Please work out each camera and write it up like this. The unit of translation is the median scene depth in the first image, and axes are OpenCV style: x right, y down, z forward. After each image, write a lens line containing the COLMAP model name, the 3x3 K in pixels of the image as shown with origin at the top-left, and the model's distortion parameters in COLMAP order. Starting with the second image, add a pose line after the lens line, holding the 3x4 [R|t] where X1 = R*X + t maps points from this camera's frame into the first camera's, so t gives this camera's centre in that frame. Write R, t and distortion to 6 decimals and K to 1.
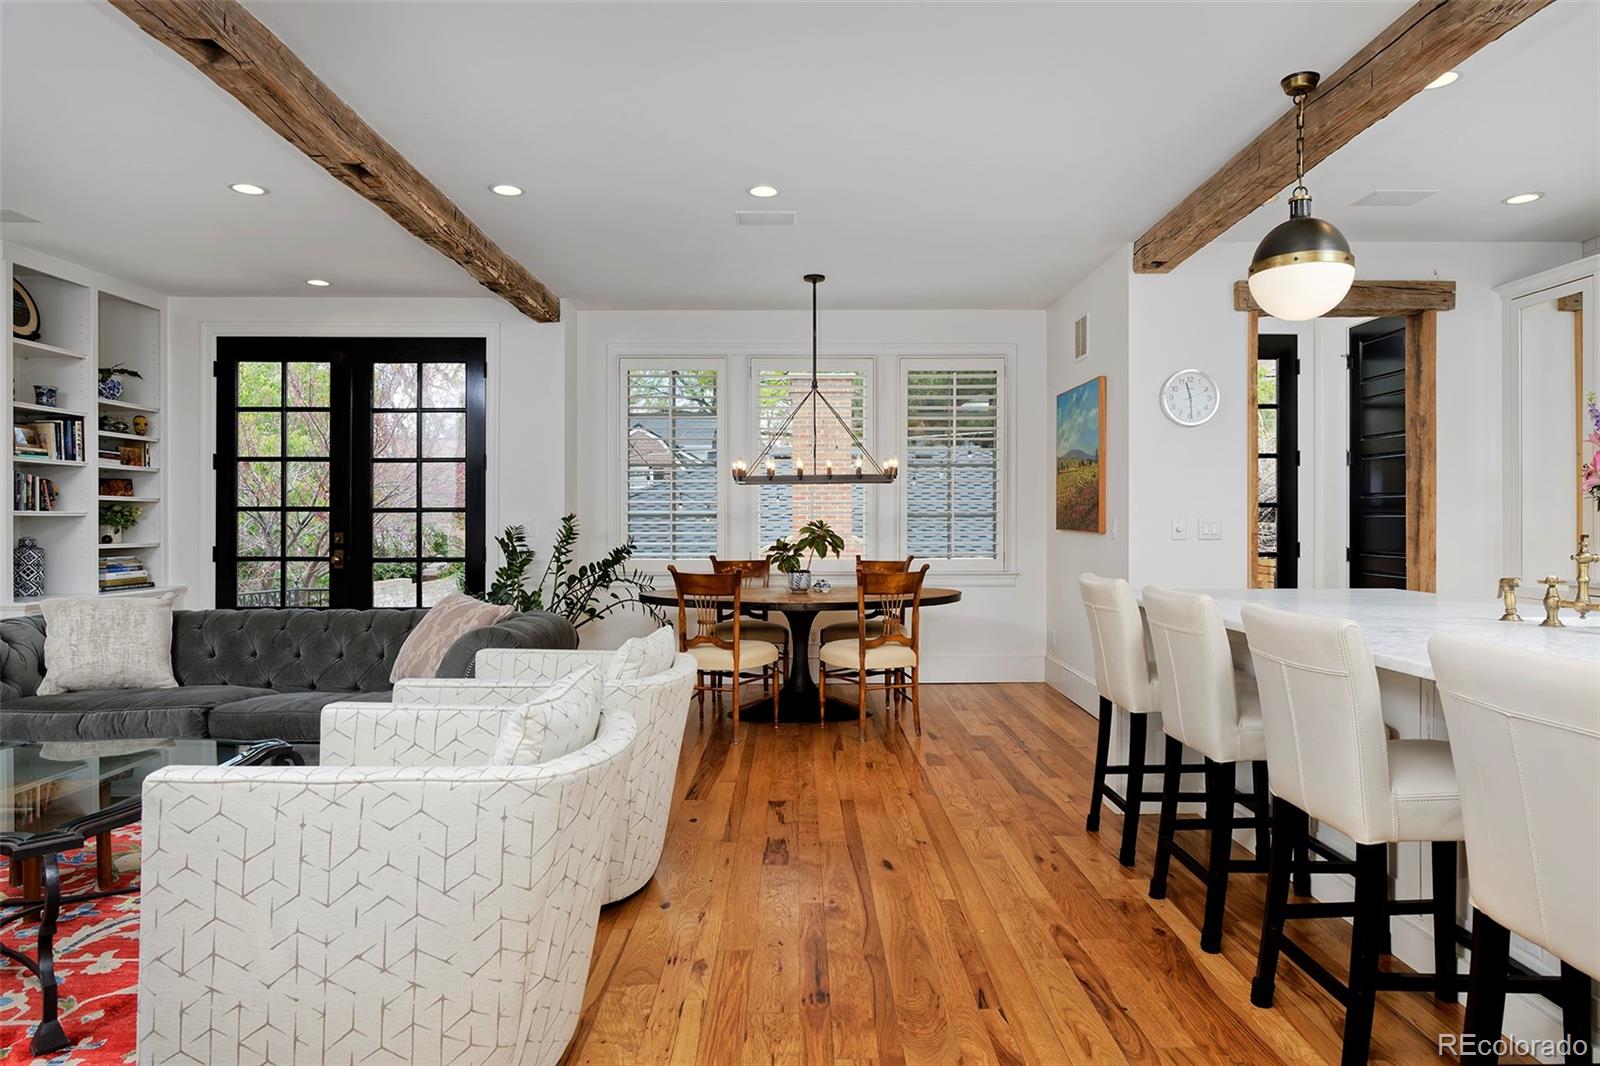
lens RADIAL K [[927.1, 0, 801.4], [0, 927.1, 516.0], [0, 0, 1]] dist [0.001373, 0.000221]
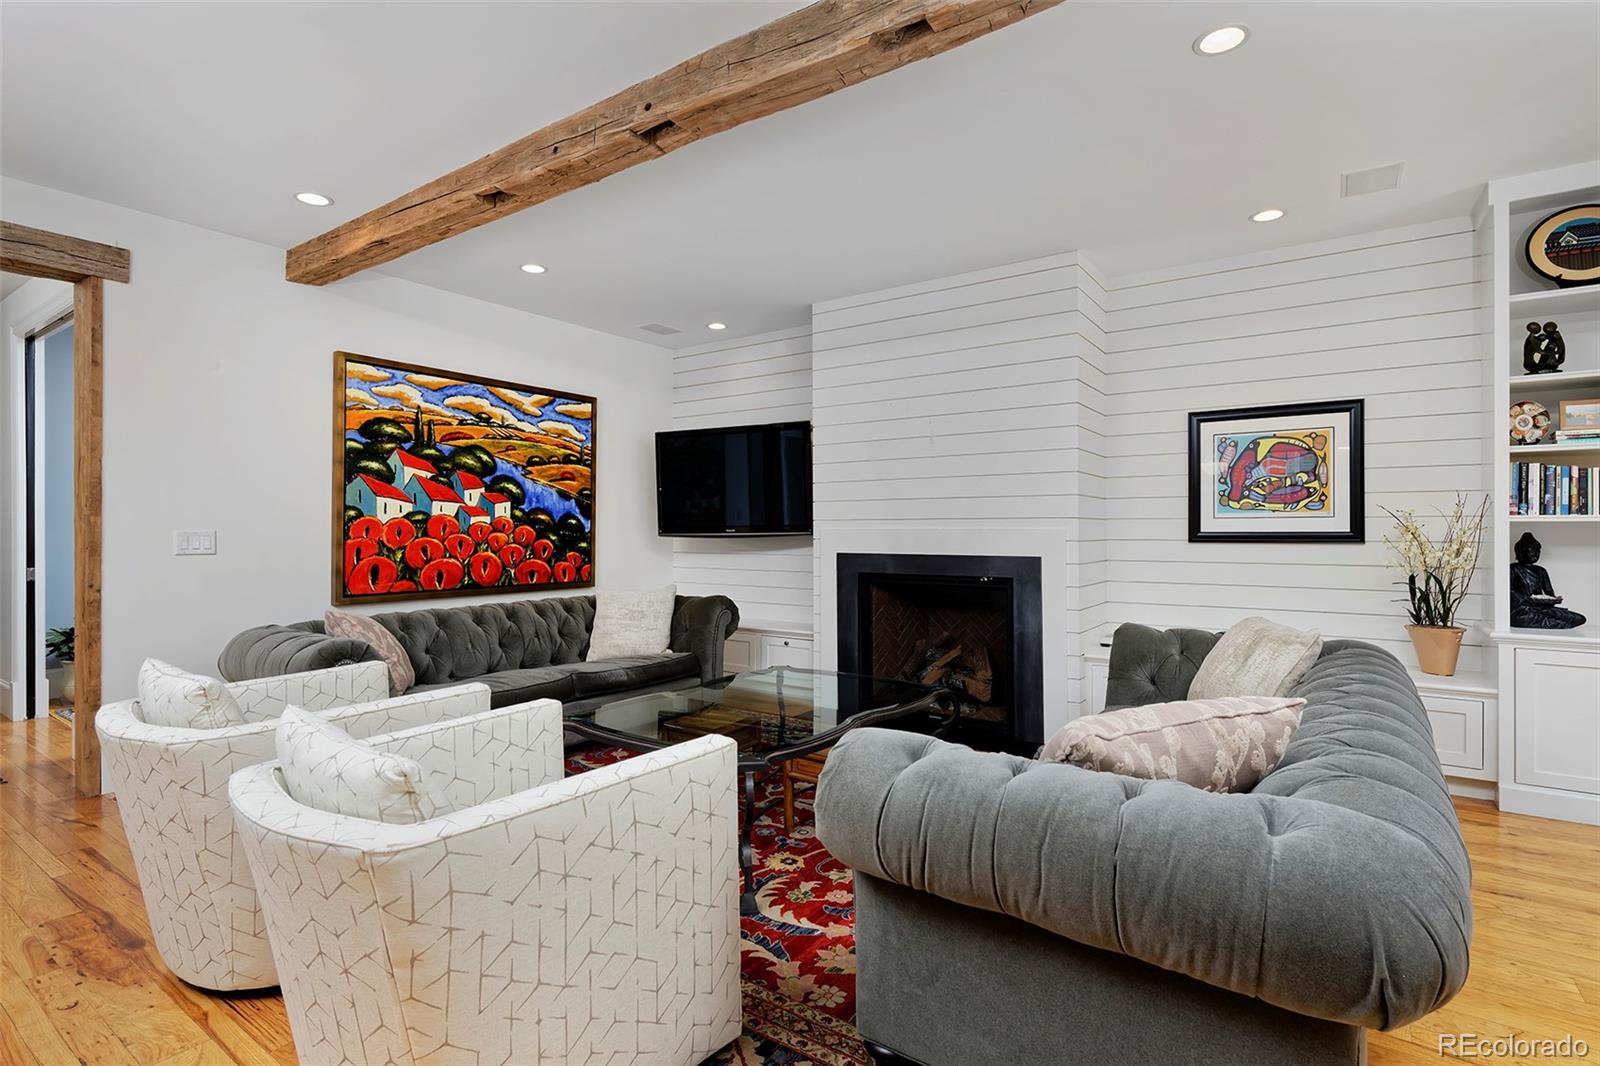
lens RADIAL K [[780.0, 0, 800.0], [0, 780.0, 533.0], [0, 0, 1]] dist [-0.000466, -0.000050]
pose [[-0.580671, 0.005121, -0.814122, 0.033053], [0.005434, 0.999982, 0.002415, 0.003492], [0.814120, -0.003022, -0.580689, 0.760517]]
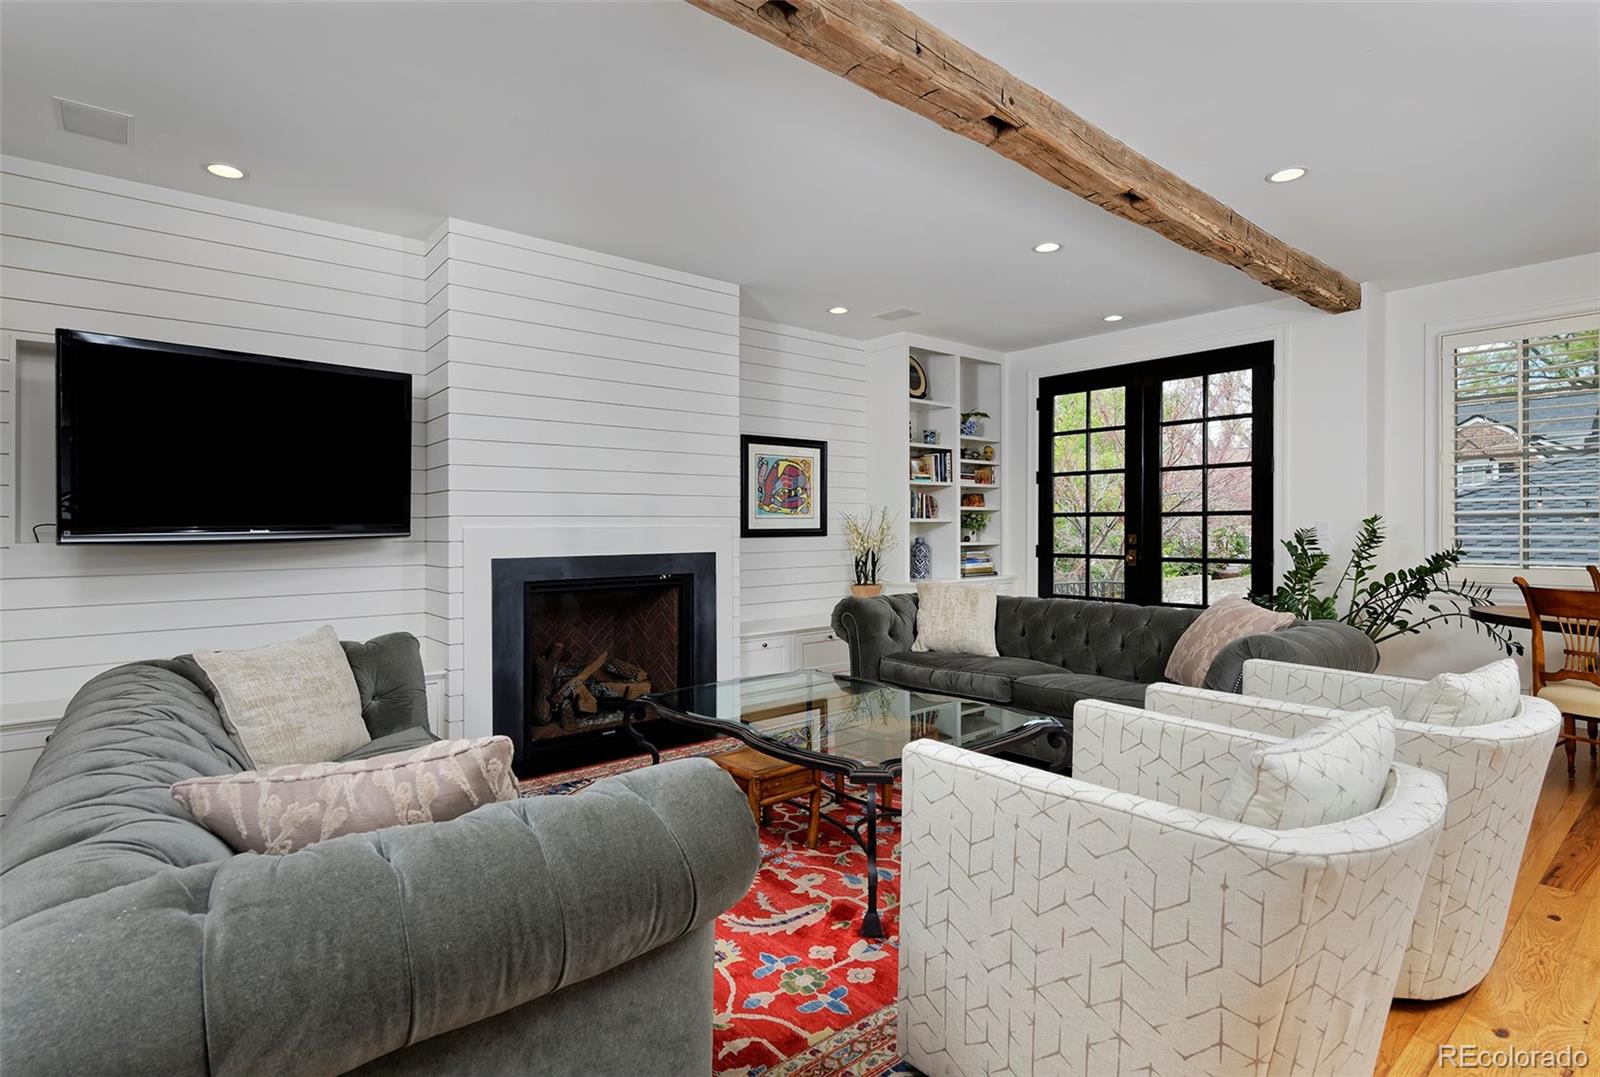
lens RADIAL K [[798.8, 0, 803.0], [0, 798.8, 533.2], [0, 0, 1]] dist [-0.004159, 0.005898]
pose [[0.640374, 0.003146, -0.768056, -0.004751], [0.009601, 0.999881, 0.012100, 0.000344], [0.768003, -0.015122, 0.640268, 0.068205]]
